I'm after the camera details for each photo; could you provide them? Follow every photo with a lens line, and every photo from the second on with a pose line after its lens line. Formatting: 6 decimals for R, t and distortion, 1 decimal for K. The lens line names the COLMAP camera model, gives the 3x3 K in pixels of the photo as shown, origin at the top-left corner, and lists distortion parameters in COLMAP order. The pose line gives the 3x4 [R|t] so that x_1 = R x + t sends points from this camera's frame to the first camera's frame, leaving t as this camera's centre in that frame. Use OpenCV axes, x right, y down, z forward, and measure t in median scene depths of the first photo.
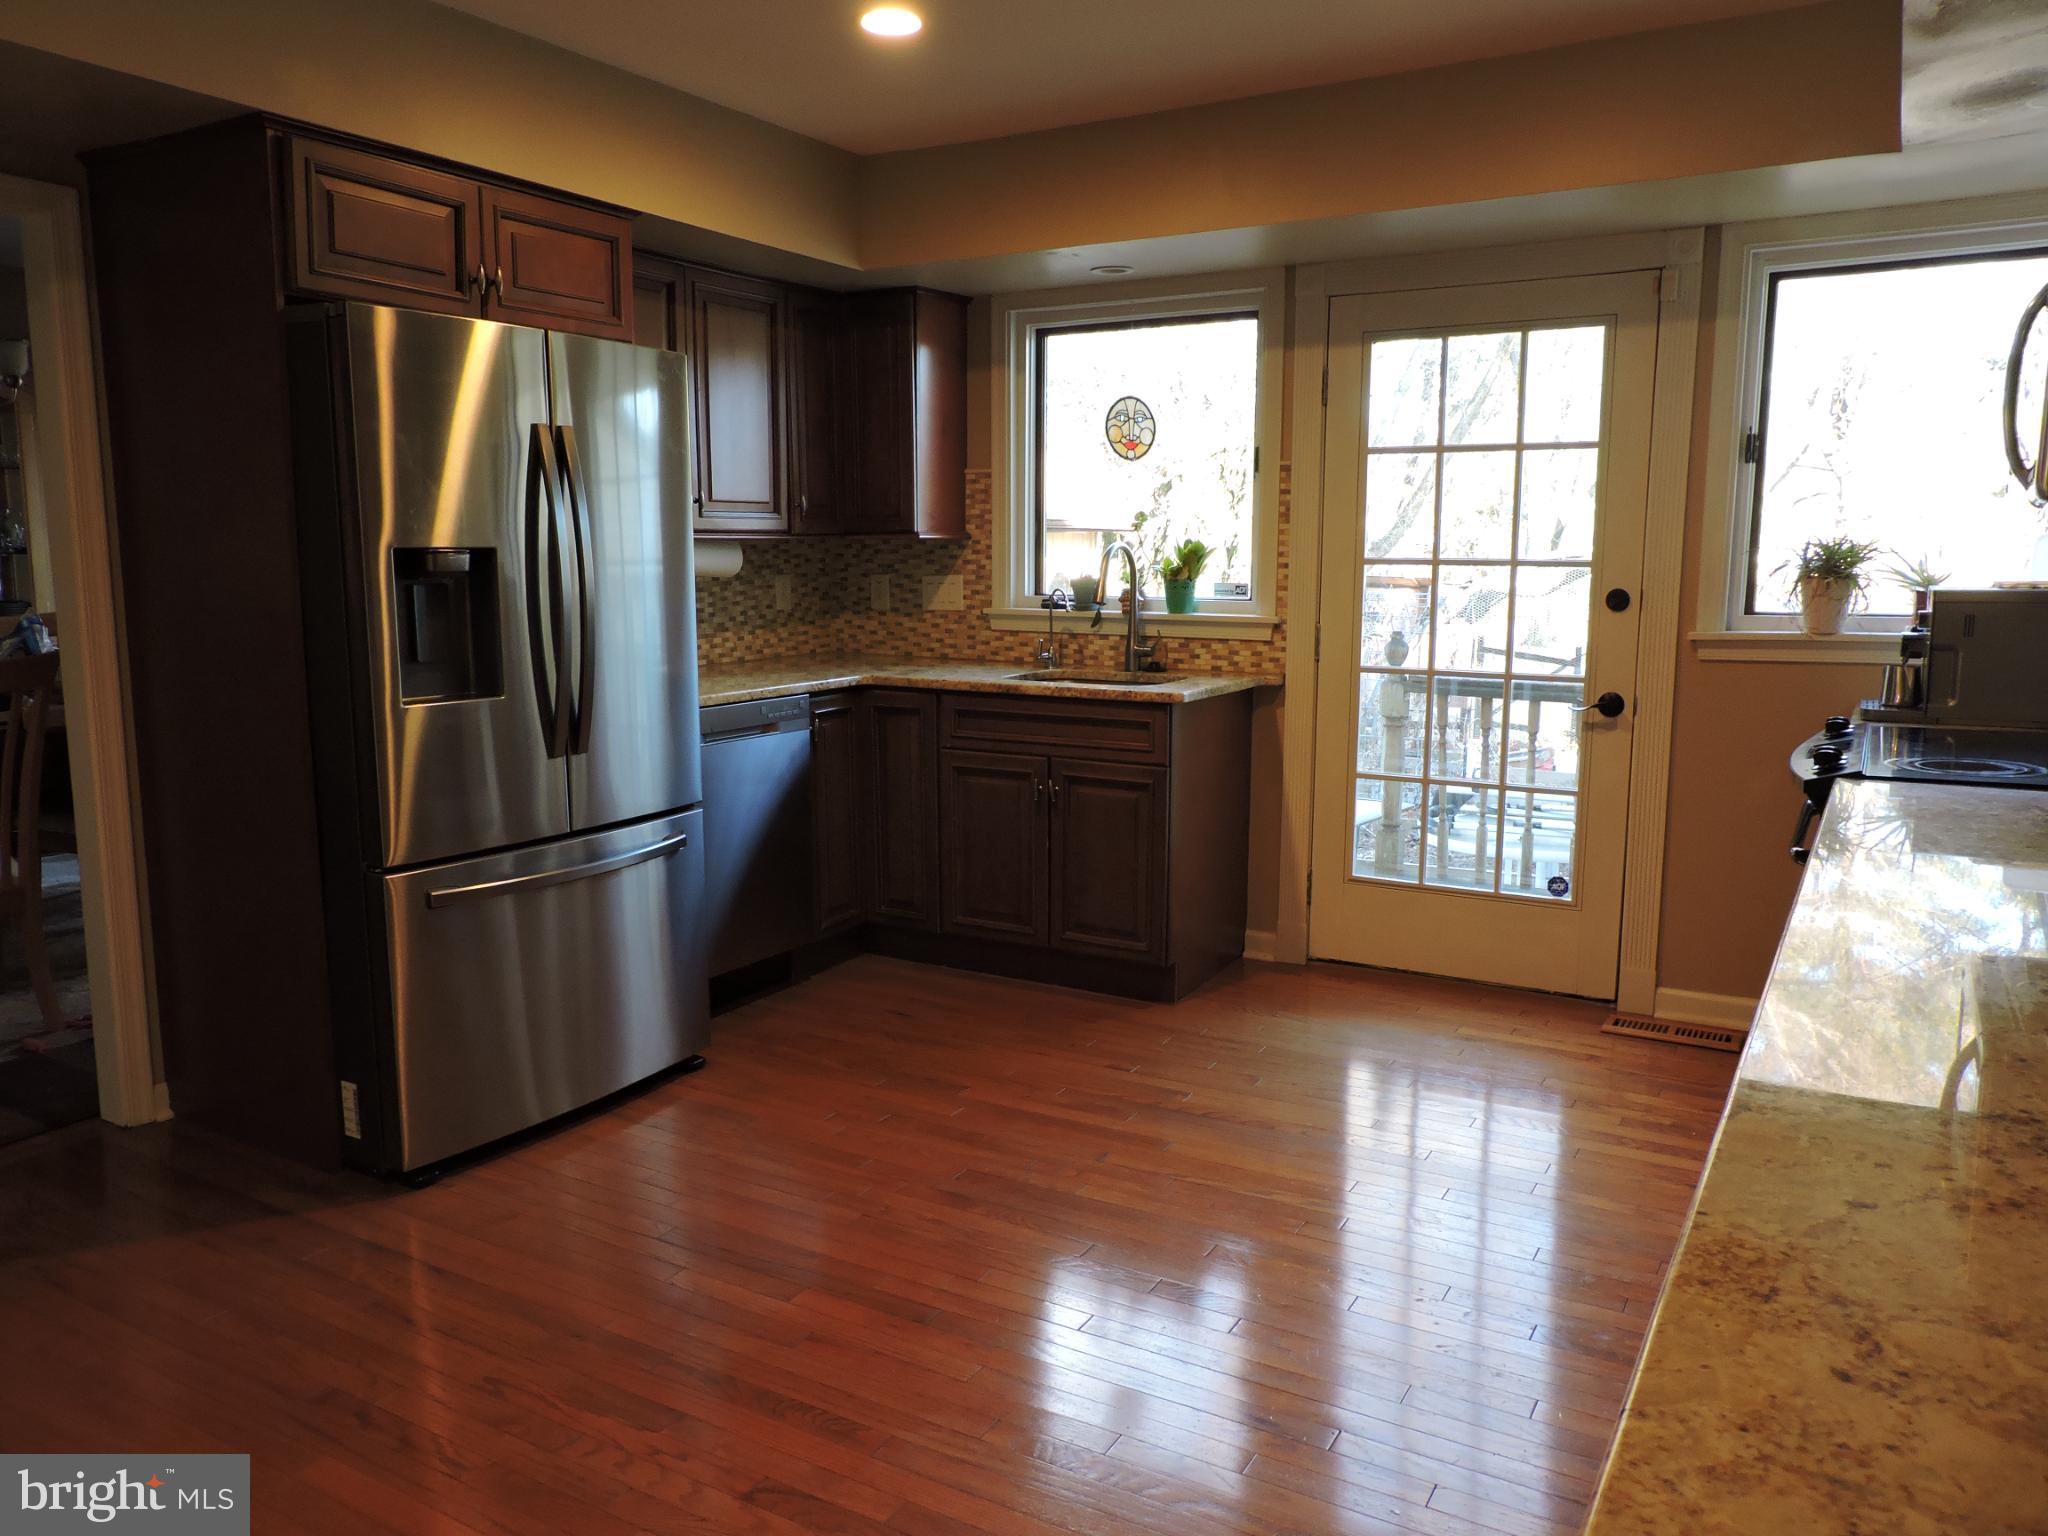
lens RADIAL K [[1464.7, 0, 1024.0], [0, 1464.7, 768.0], [0, 0, 1]] dist [-0.003985, -0.005008]
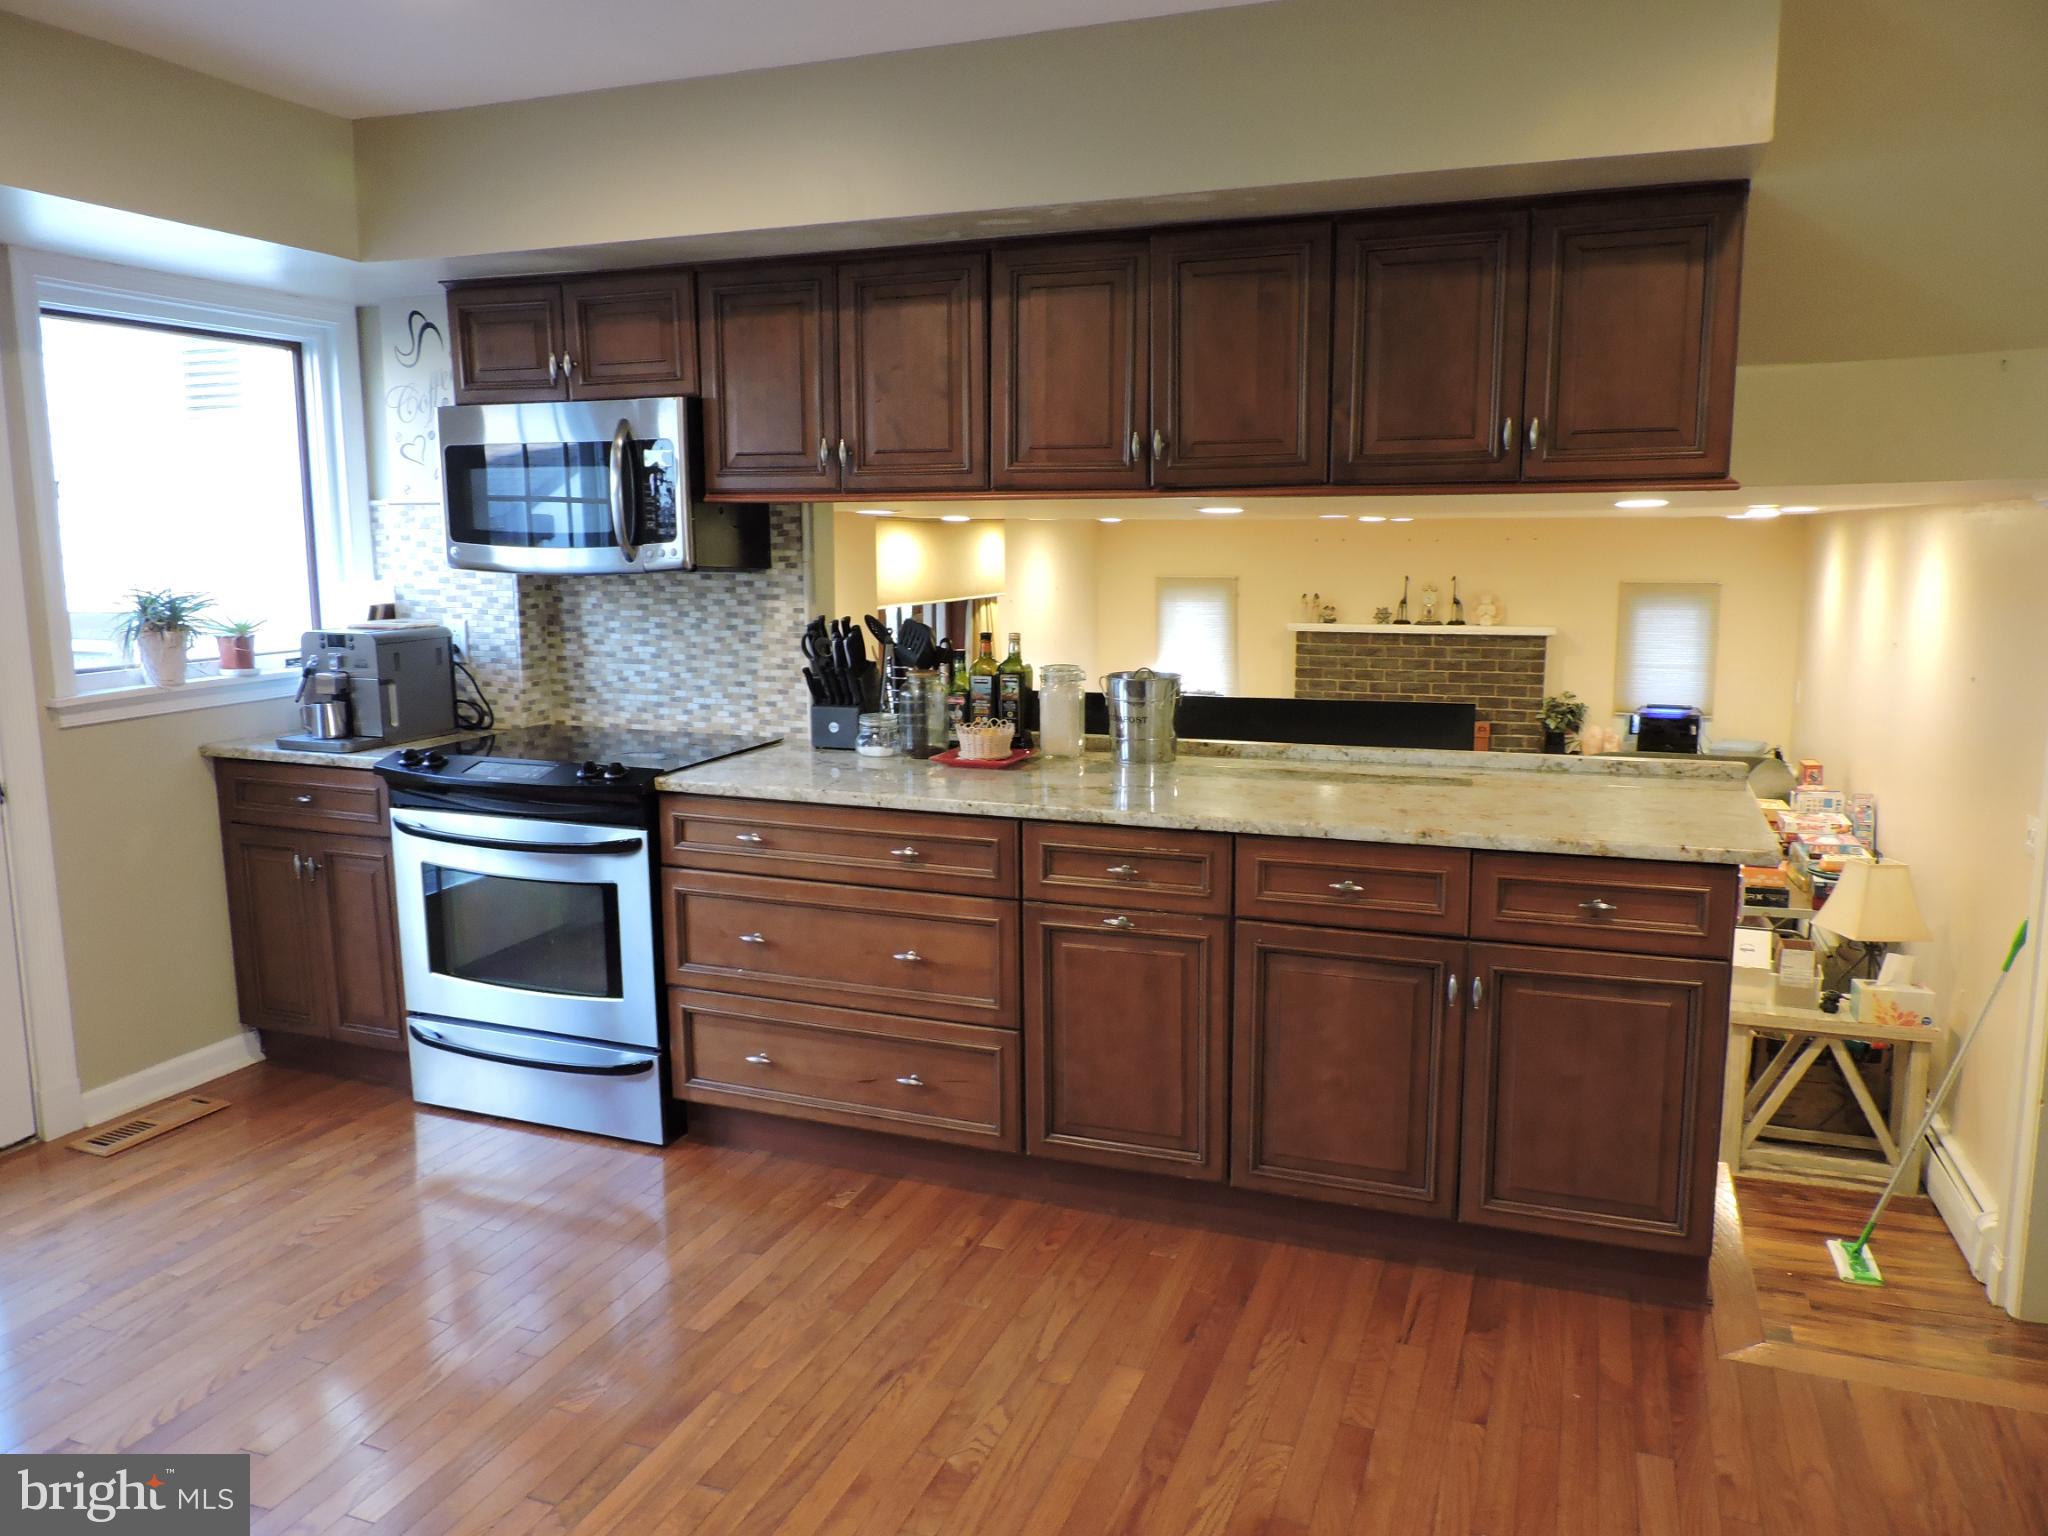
lens RADIAL K [[1464.7, 0, 1024.0], [0, 1464.7, 768.0], [0, 0, 1]] dist [-0.003985, -0.005008]
pose [[-0.170026, -0.149122, 0.974091, -0.502318], [0.146741, 0.973632, 0.174665, -0.115842], [-0.974453, 0.172637, -0.143661, 0.534826]]
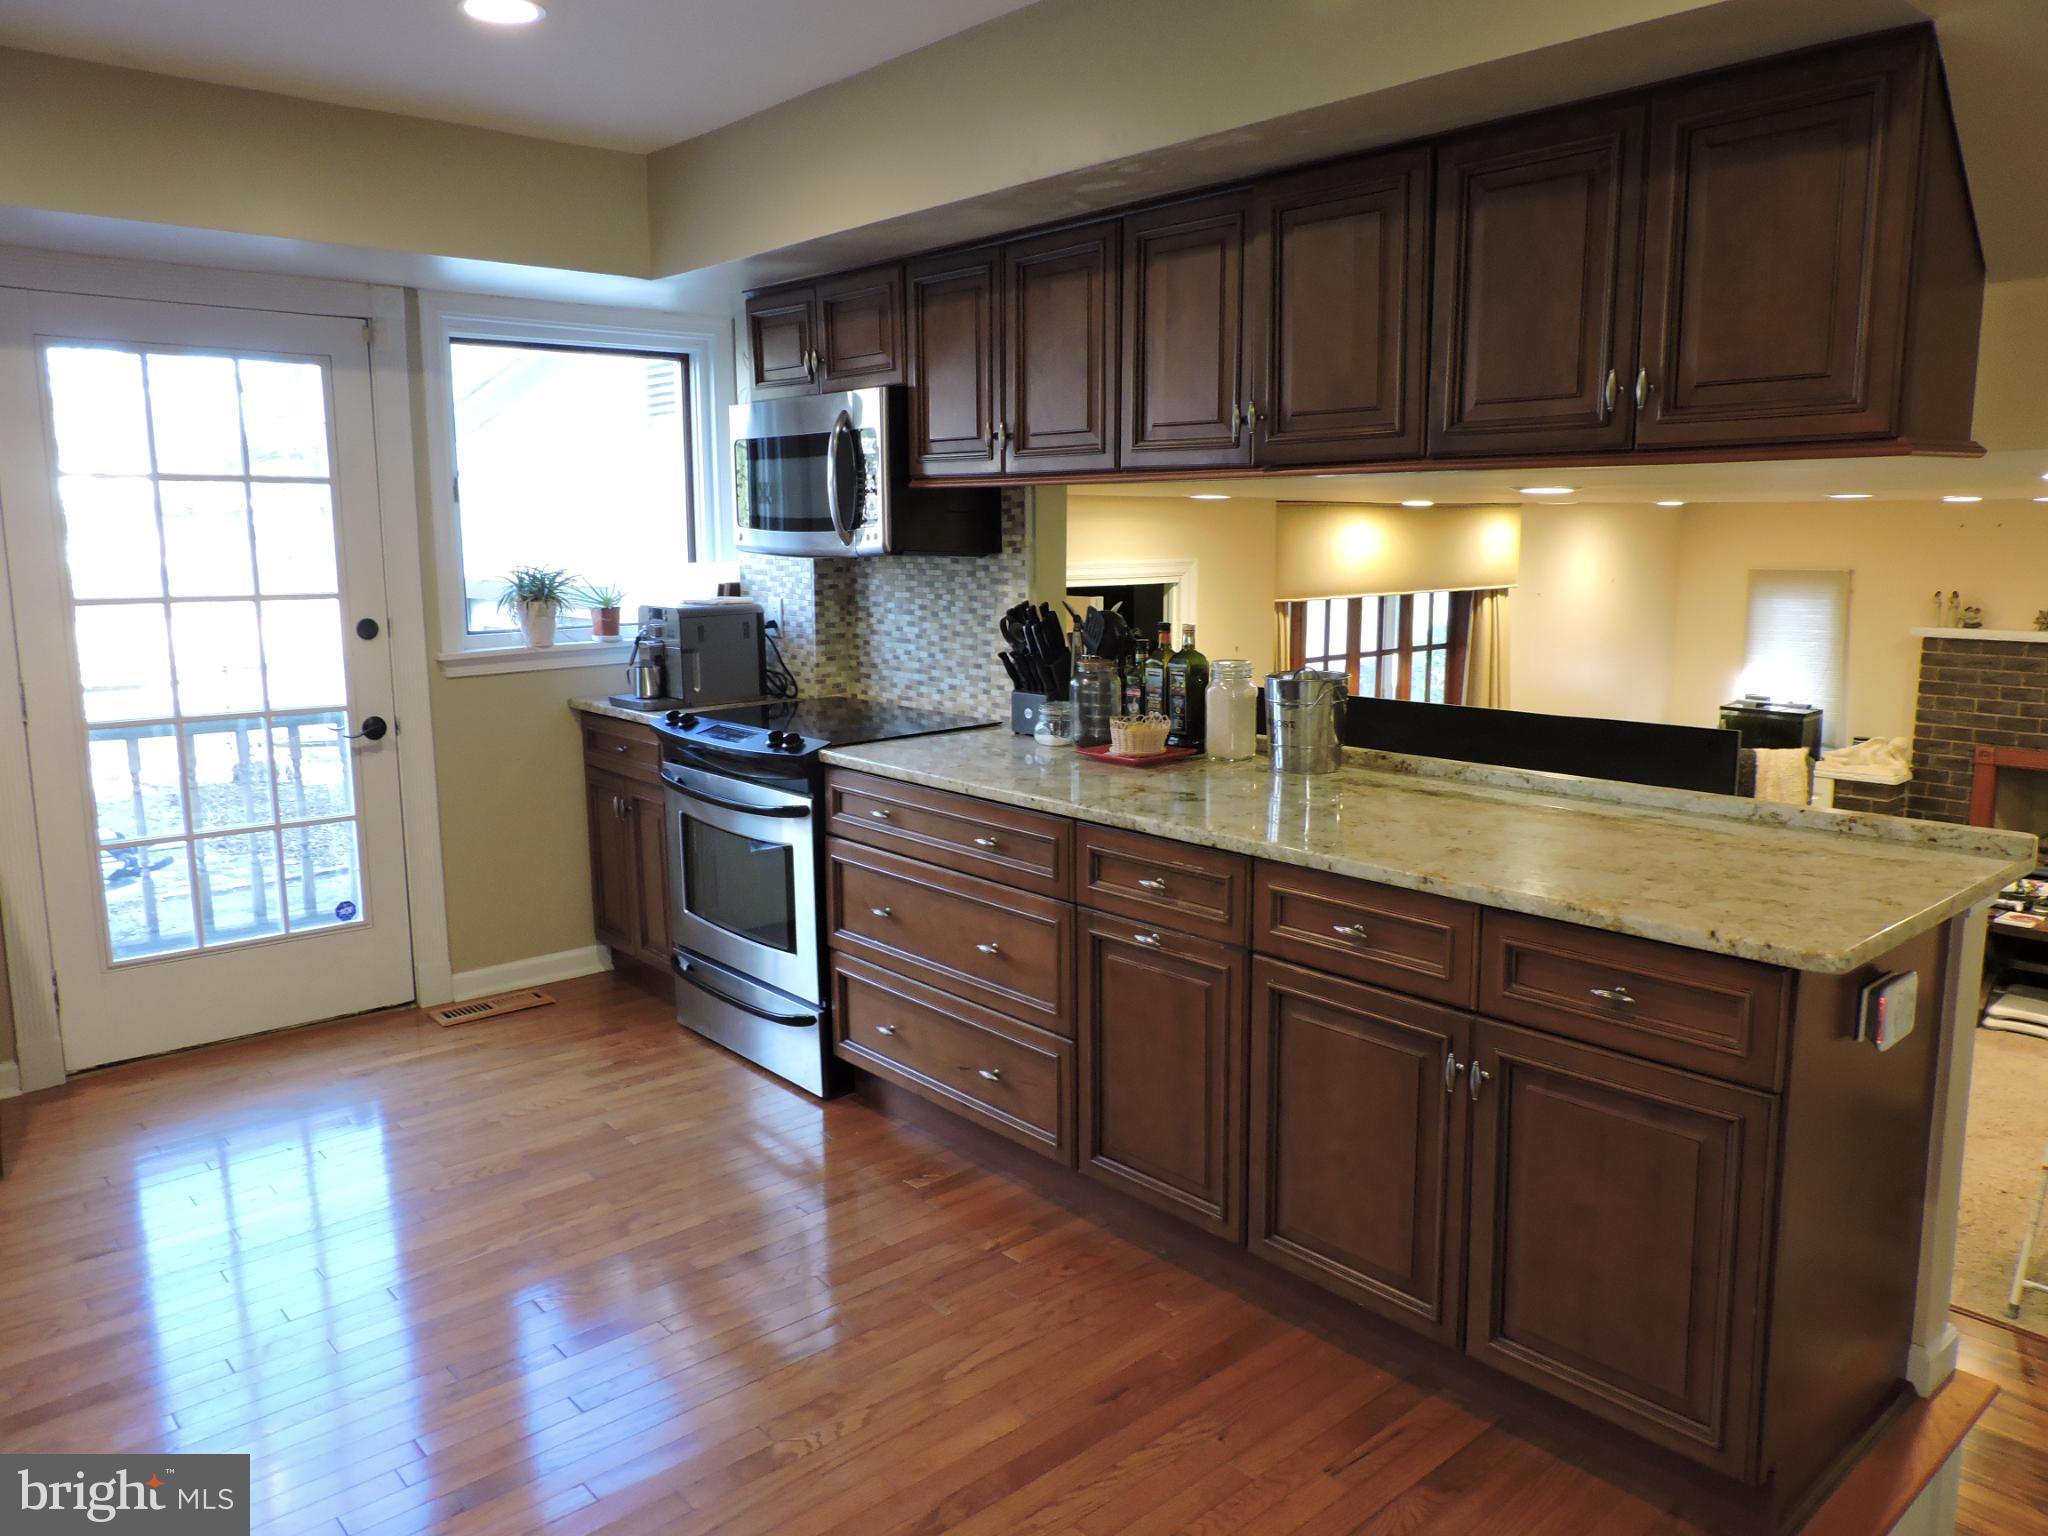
lens RADIAL K [[1464.7, 0, 1024.0], [0, 1464.7, 768.0], [0, 0, 1]] dist [-0.003985, -0.005008]
pose [[0.308265, -0.152700, 0.938965, -0.446444], [0.141573, 0.983406, 0.113449, -0.067976], [-0.940707, 0.097960, 0.324768, 0.220881]]
